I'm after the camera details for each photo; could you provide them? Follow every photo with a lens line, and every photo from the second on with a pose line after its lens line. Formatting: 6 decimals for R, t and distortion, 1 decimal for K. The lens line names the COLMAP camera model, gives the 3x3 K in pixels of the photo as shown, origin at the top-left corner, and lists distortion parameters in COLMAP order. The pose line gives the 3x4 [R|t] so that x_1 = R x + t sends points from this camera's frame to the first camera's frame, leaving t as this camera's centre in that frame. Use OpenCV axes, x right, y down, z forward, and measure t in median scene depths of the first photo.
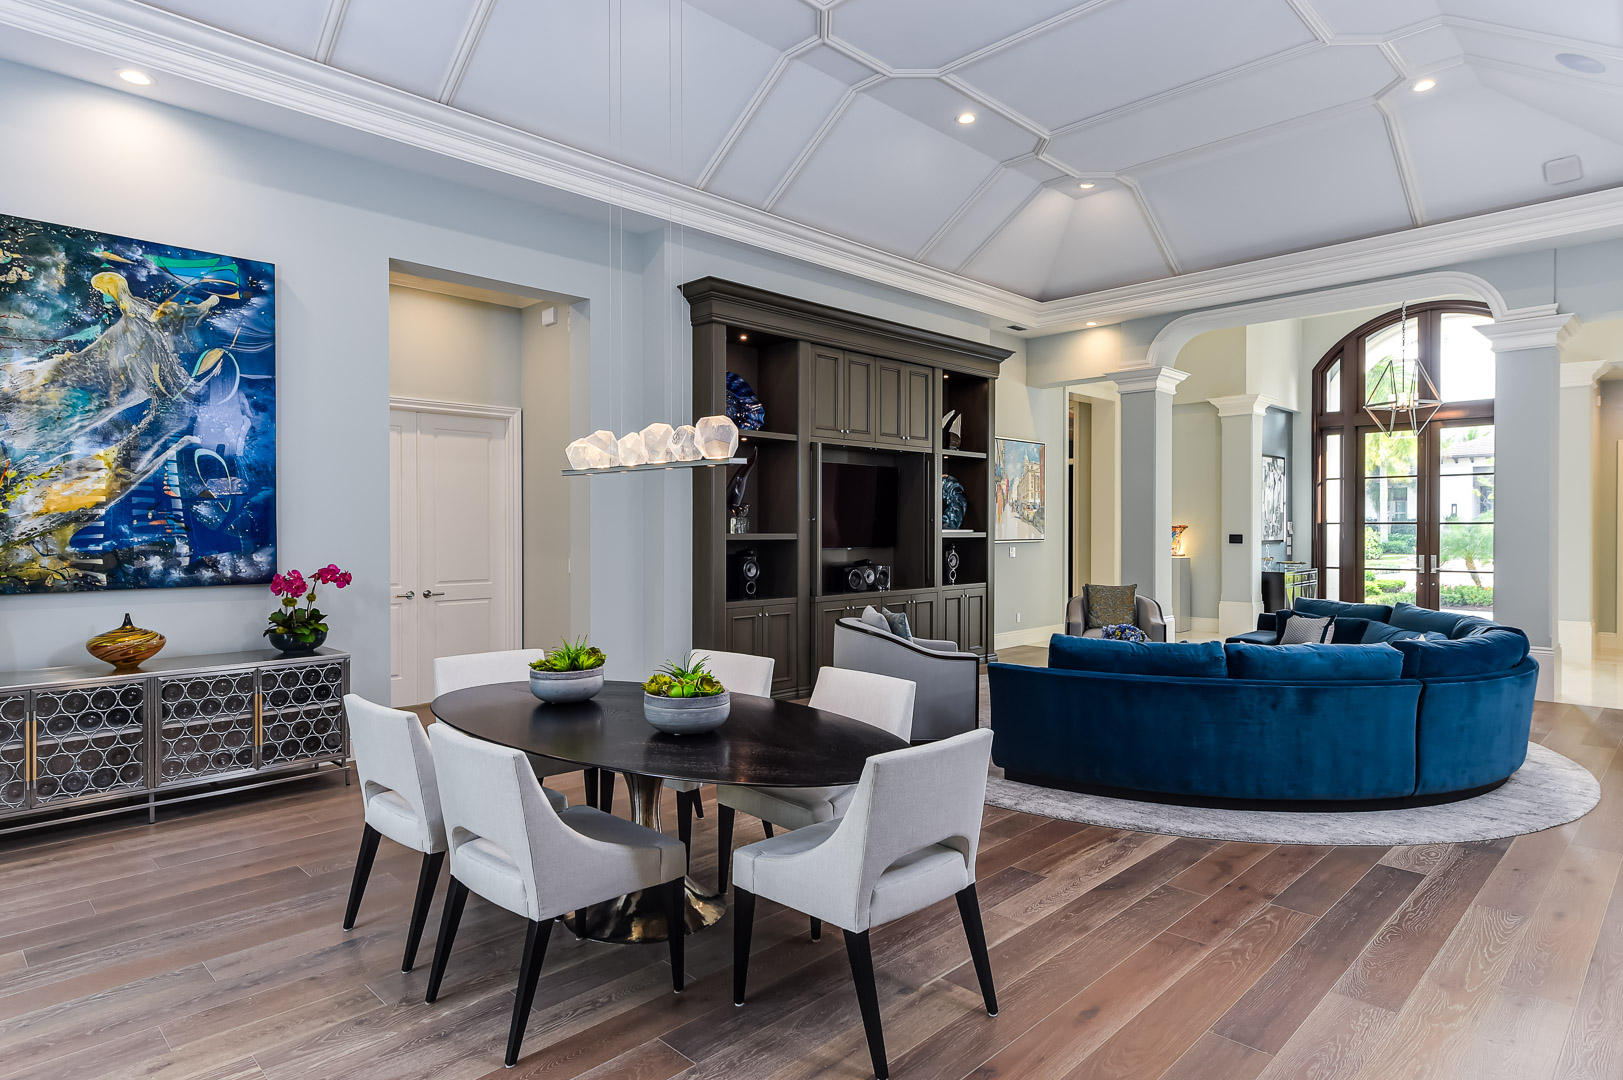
lens RADIAL K [[952.6, 0, 816.5], [0, 952.6, 520.3], [0, 0, 1]] dist [0.006375, -0.000046]
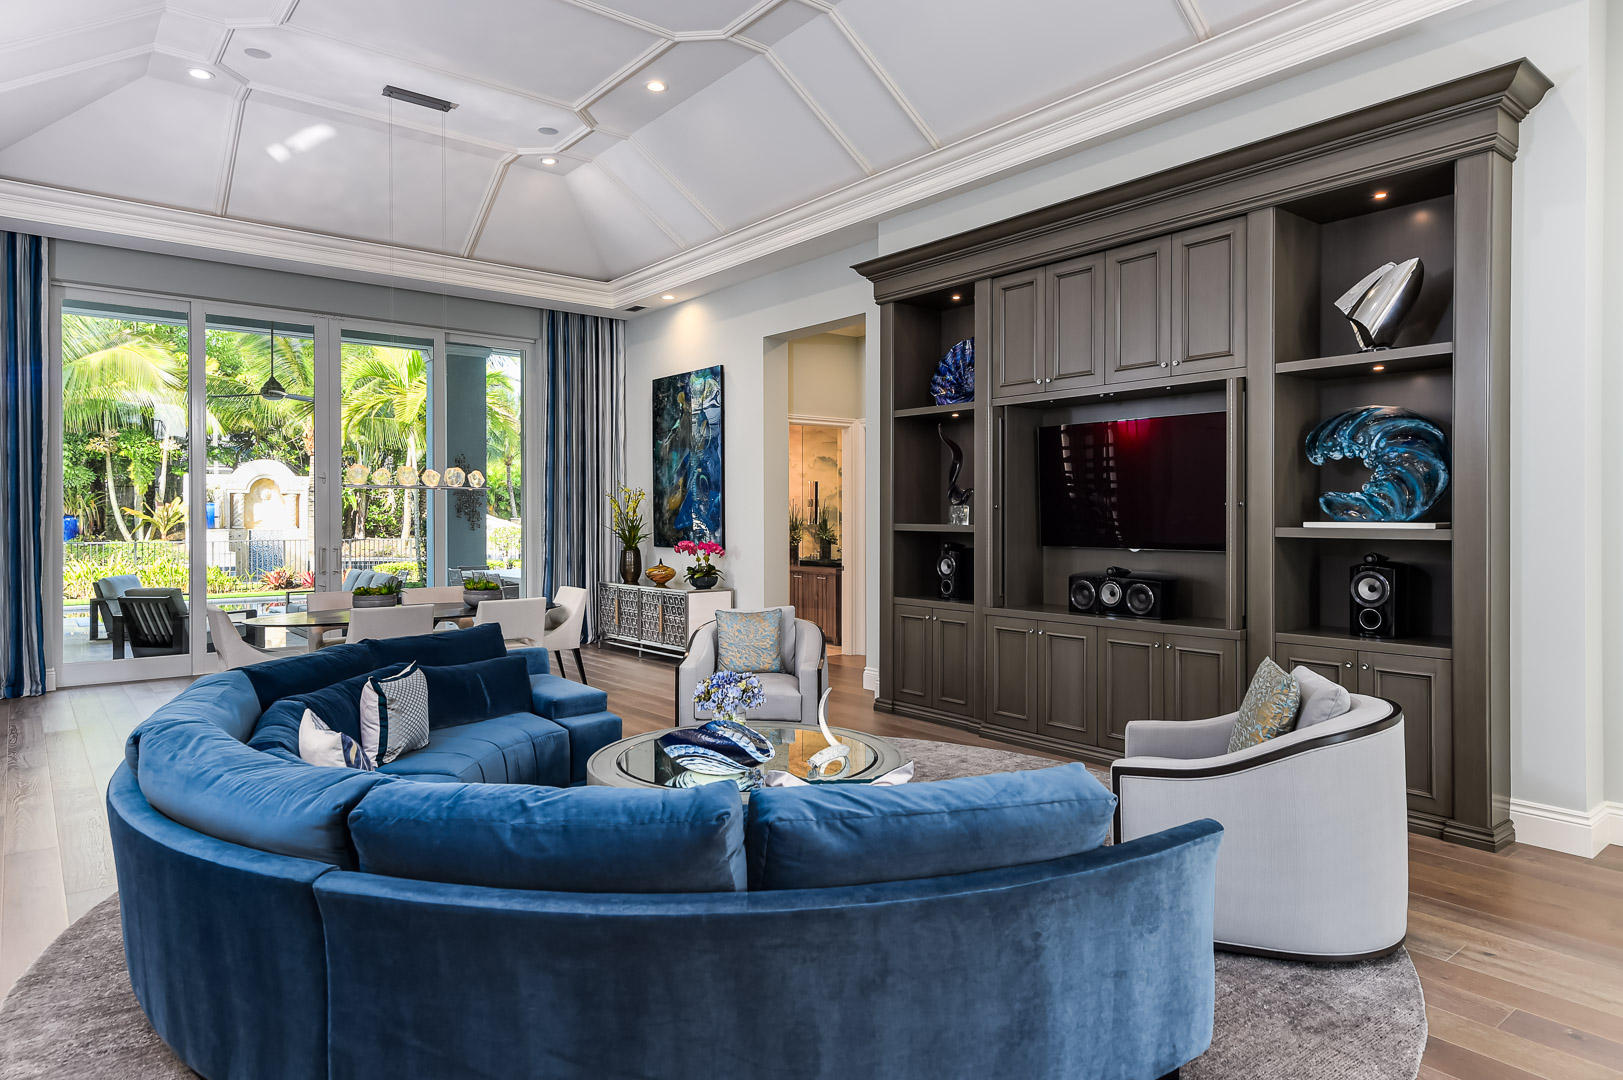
lens RADIAL K [[952.6, 0, 816.5], [0, 952.6, 520.3], [0, 0, 1]] dist [0.006375, -0.000046]
pose [[-0.120877, -0.001511, -0.992666, 0.905369], [0.001164, 0.999998, -0.001664, 0.013098], [0.992667, -0.001357, -0.120875, 1.112280]]
